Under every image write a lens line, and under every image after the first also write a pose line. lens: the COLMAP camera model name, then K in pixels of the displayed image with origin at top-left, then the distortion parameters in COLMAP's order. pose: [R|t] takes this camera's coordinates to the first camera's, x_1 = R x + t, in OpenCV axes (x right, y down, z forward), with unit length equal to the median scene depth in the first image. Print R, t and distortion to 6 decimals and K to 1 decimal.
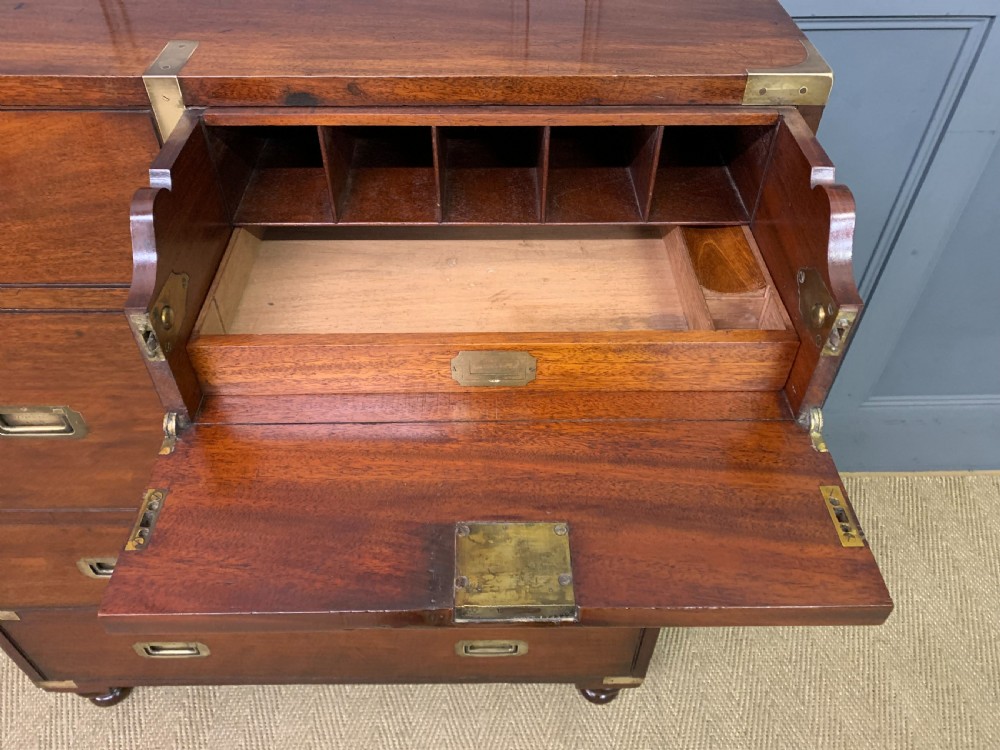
lens RADIAL K [[772.1, 0, 497.7], [0, 772.1, 369.7], [0, 0, 1]] dist [0.029076, -0.016196]
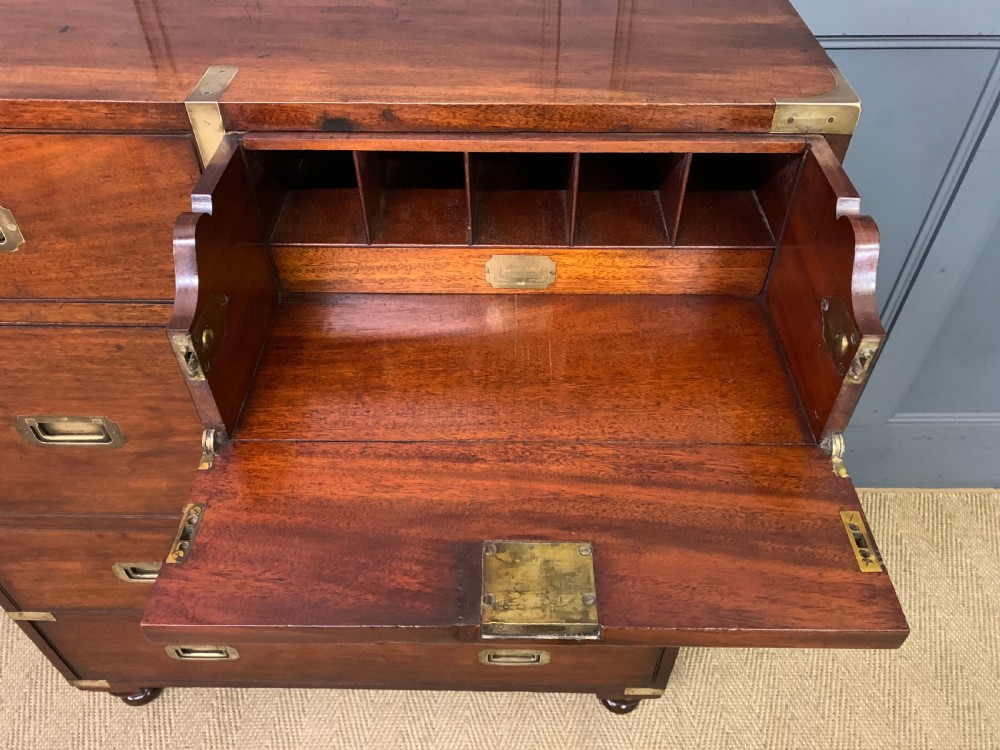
lens RADIAL K [[772.1, 0, 508.3], [0, 772.1, 383.0], [0, 0, 1]] dist [0.029076, -0.016196]
pose [[0.999740, 0.013332, -0.018497, -0.003258], [-0.013151, 0.999865, 0.009867, -0.016853], [0.018626, -0.009621, 0.999780, -0.019947]]
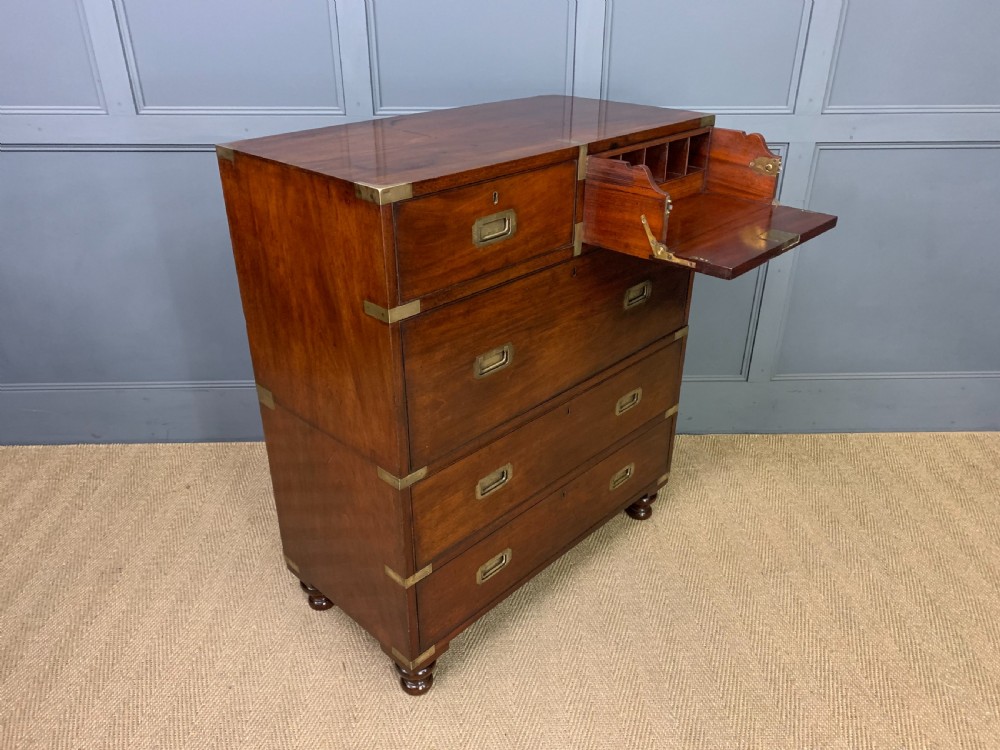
lens RADIAL K [[772.1, 0, 502.7], [0, 772.1, 380.7], [0, 0, 1]] dist [0.029076, -0.016196]
pose [[0.699777, -0.337790, 0.629452, -2.043072], [0.493999, 0.865315, -0.084827, 0.318803], [-0.516021, 0.370309, 0.772395, -0.463399]]
